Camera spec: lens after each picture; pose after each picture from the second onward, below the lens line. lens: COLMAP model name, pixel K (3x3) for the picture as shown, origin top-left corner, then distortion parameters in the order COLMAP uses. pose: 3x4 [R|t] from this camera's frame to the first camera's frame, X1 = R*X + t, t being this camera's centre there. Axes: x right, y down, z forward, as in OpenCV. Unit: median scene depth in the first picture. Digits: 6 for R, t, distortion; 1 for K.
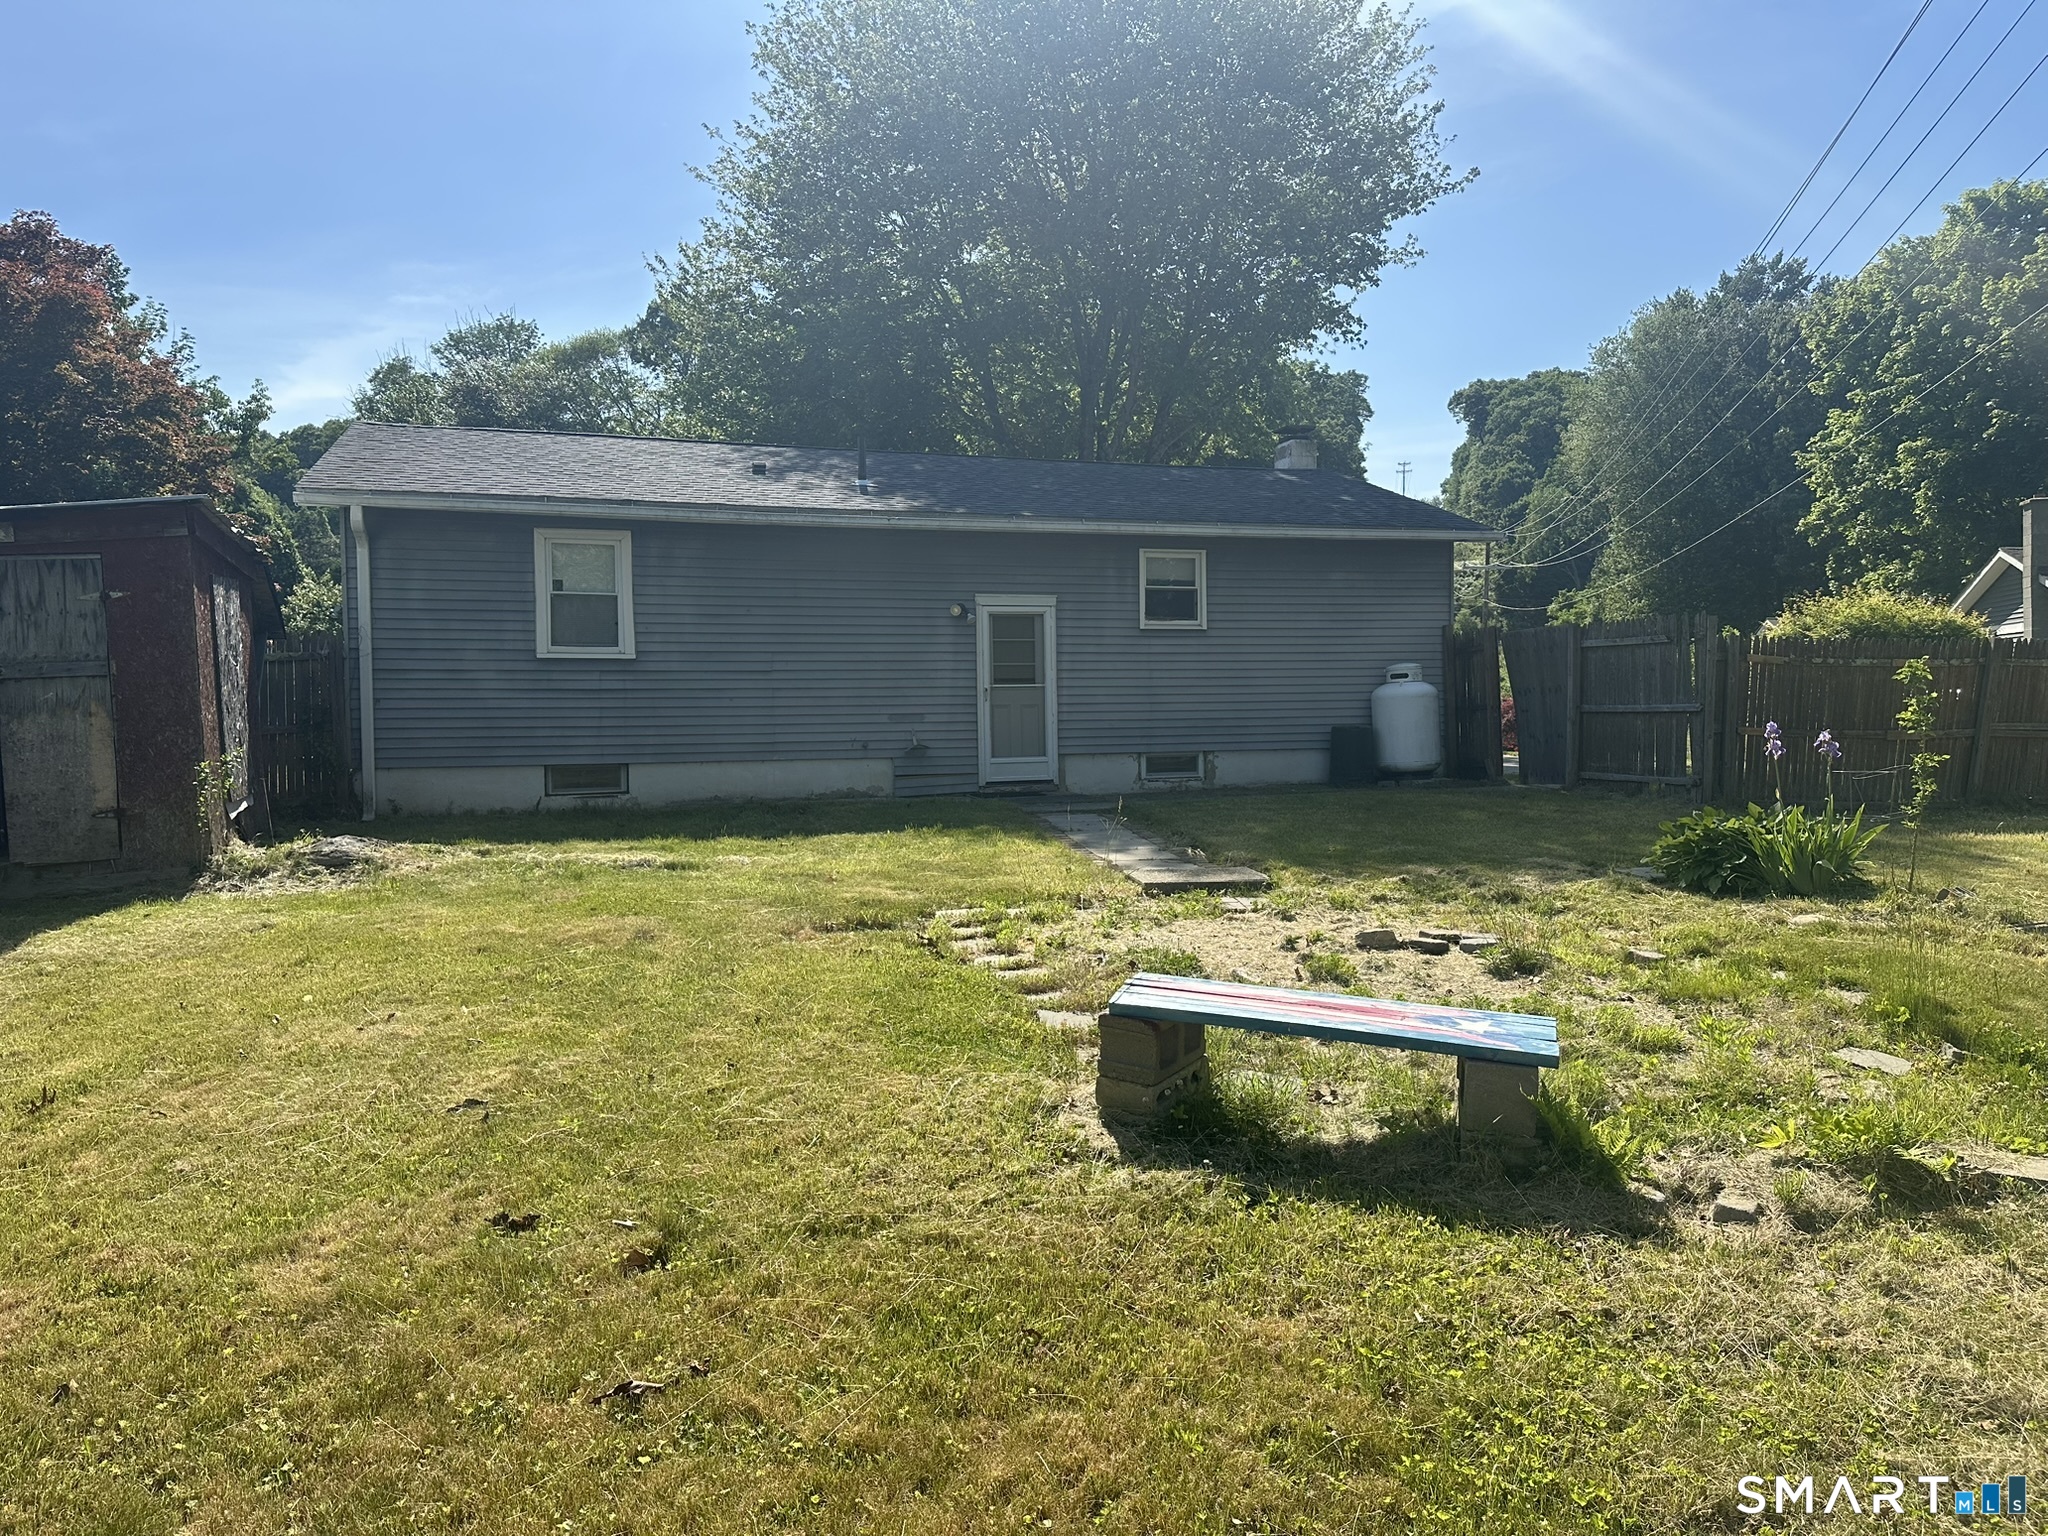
lens RADIAL K [[1421.5, 0, 1041.6], [0, 1421.5, 760.7], [0, 0, 1]] dist [0.131422, -0.202934]
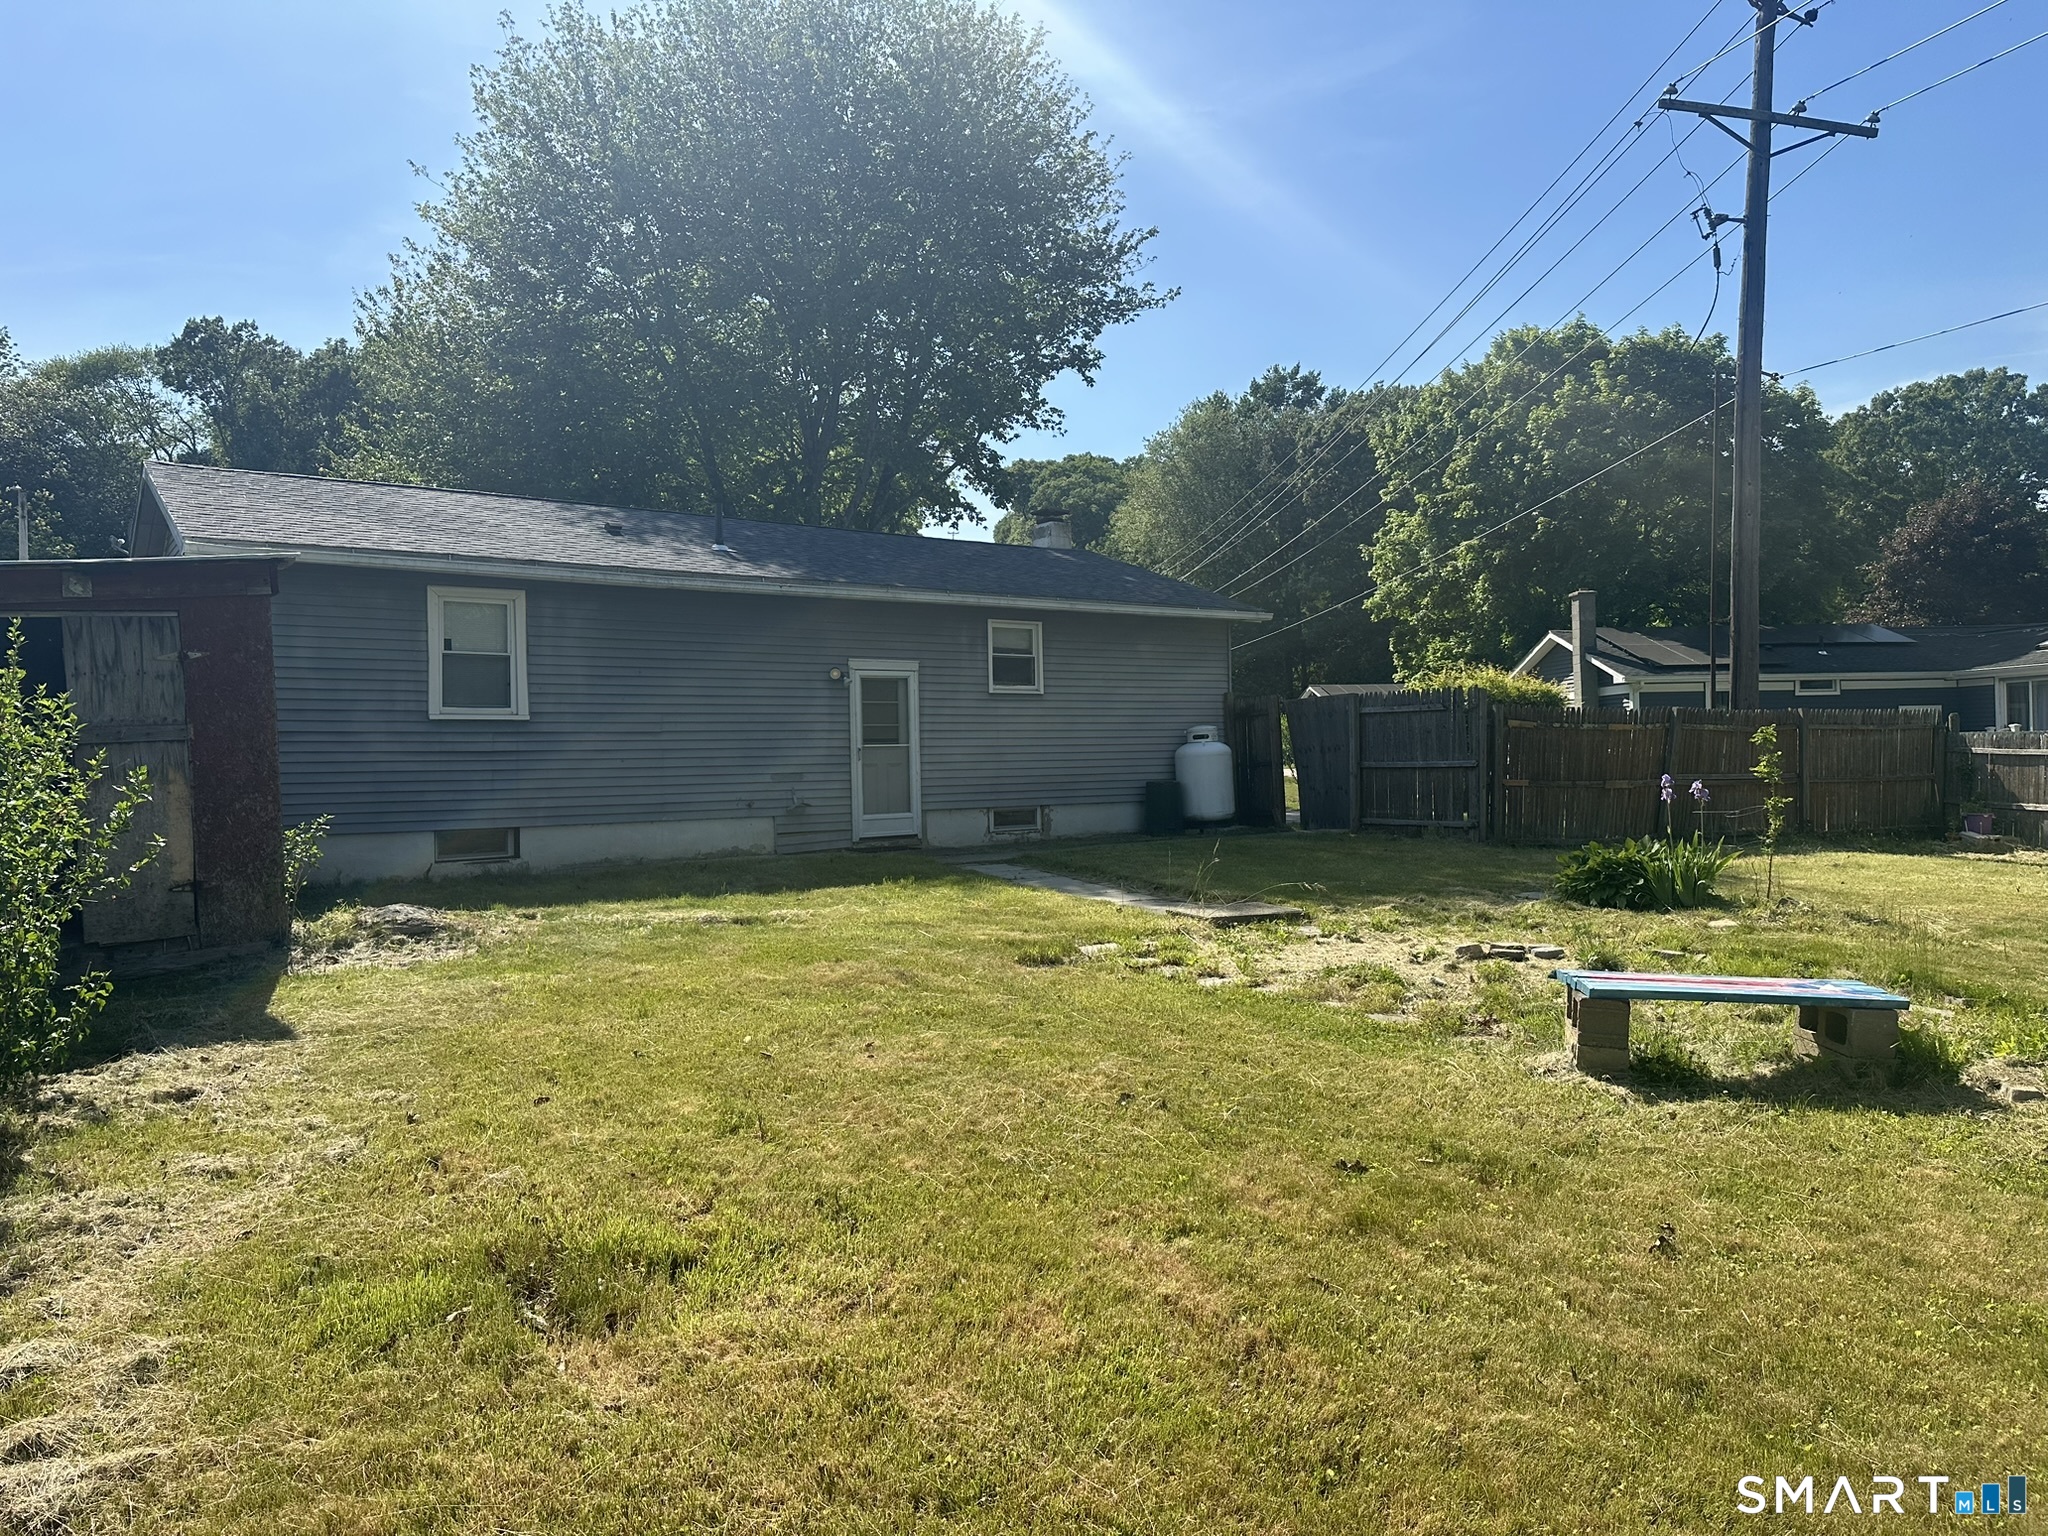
lens RADIAL K [[1425.5, 0, 1024.0], [0, 1425.5, 768.0], [0, 0, 1]] dist [0.129783, -0.229543]
pose [[0.953319, -0.007135, 0.301879, -0.245517], [0.017690, 0.999324, -0.032243, -0.000447], [-0.301445, 0.036078, 0.952801, -0.038140]]
